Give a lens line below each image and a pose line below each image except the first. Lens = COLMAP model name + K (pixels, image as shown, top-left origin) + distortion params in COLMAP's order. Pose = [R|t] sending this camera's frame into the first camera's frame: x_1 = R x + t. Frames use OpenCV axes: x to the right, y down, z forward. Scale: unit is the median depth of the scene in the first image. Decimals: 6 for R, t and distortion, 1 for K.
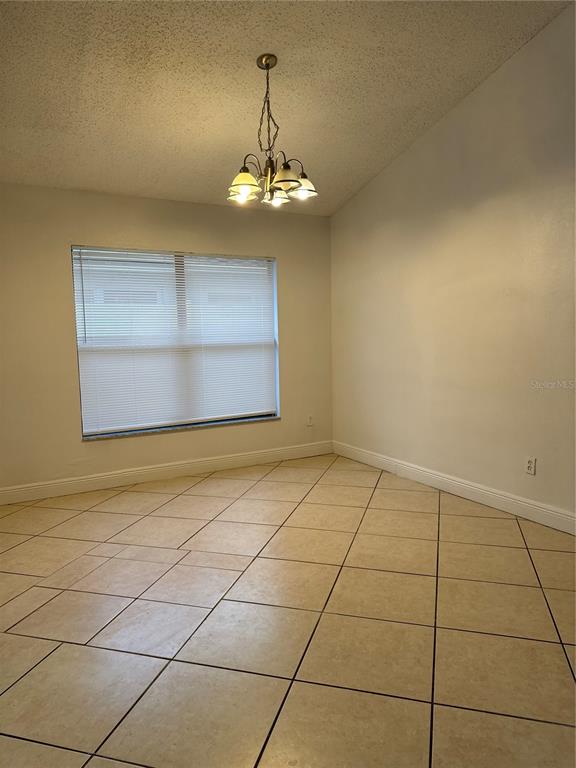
lens RADIAL K [[535.0, 0, 286.5], [0, 535.0, 383.7], [0, 0, 1]] dist [0.136716, -0.194777]
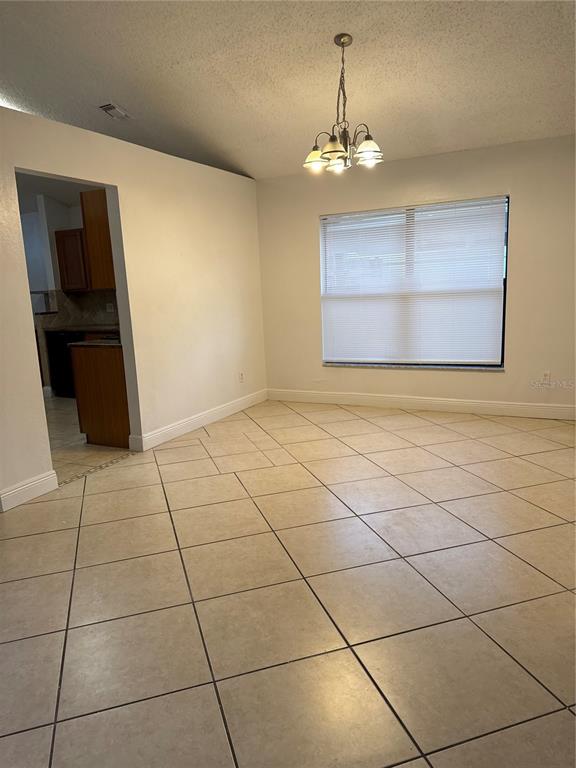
lens RADIAL K [[535.0, 0, 286.5], [0, 535.0, 383.7], [0, 0, 1]] dist [0.136716, -0.194777]
pose [[0.595782, 0.148640, -0.789271, 0.573095], [-0.051053, 0.987746, 0.147481, -0.037344], [0.801522, -0.047572, 0.596070, 0.138395]]
